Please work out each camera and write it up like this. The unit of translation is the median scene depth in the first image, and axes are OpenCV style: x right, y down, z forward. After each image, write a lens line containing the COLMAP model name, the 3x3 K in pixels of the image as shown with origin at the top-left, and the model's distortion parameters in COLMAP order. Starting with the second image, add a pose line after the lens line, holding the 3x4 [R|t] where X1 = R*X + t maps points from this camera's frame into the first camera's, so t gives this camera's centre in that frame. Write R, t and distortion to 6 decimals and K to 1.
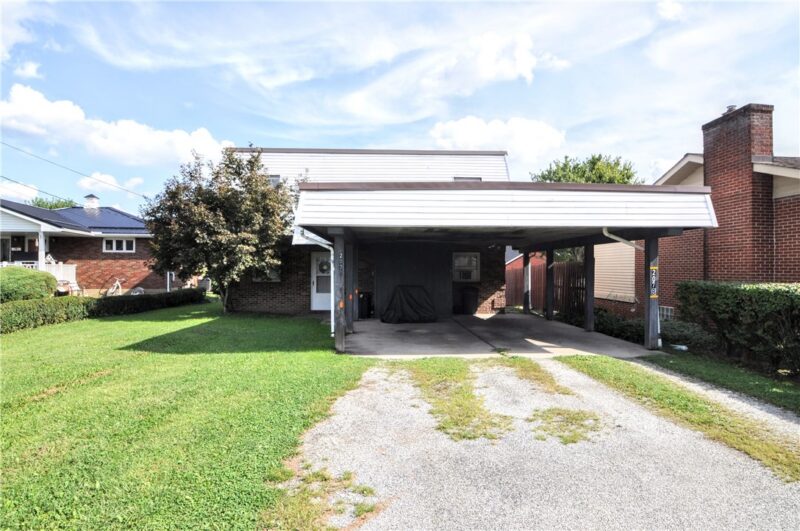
lens RADIAL K [[464.8, 0, 400.0], [0, 464.8, 265.5], [0, 0, 1]] dist [-0.026362, -0.000459]
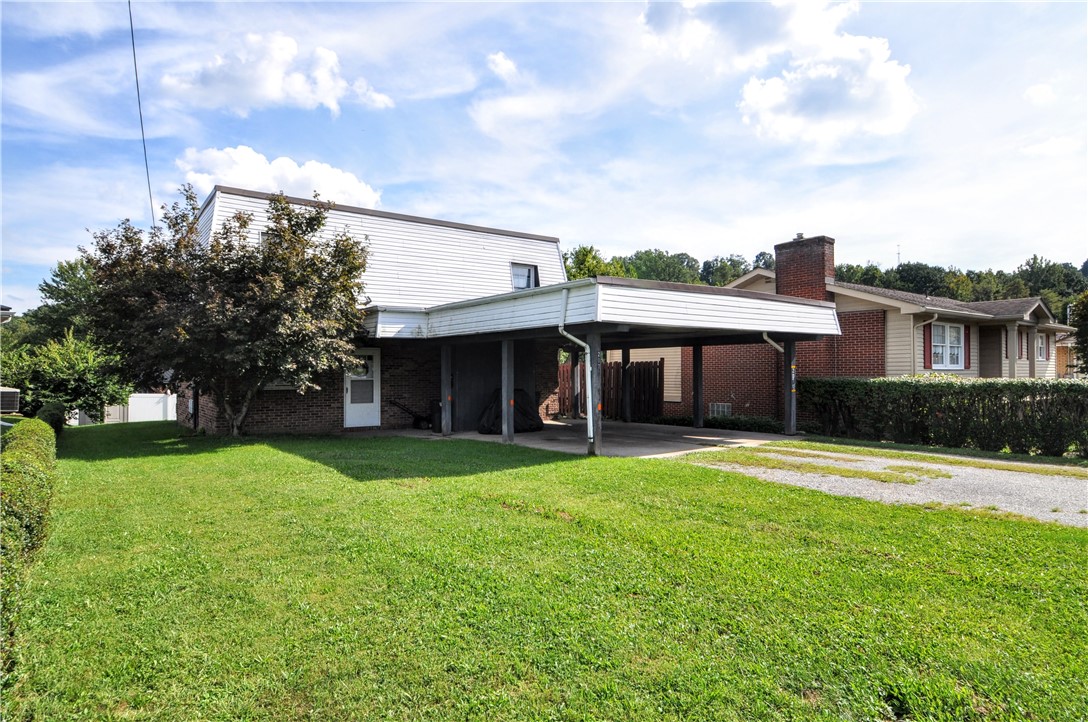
lens RADIAL K [[632.2, 0, 544.0], [0, 632.2, 361.0], [0, 0, 1]] dist [-0.026362, -0.000459]
pose [[0.822650, 0.003559, 0.568537, -0.490086], [0.002385, 0.999950, -0.009711, 0.002424], [-0.568543, 0.009345, 0.822600, 0.011628]]
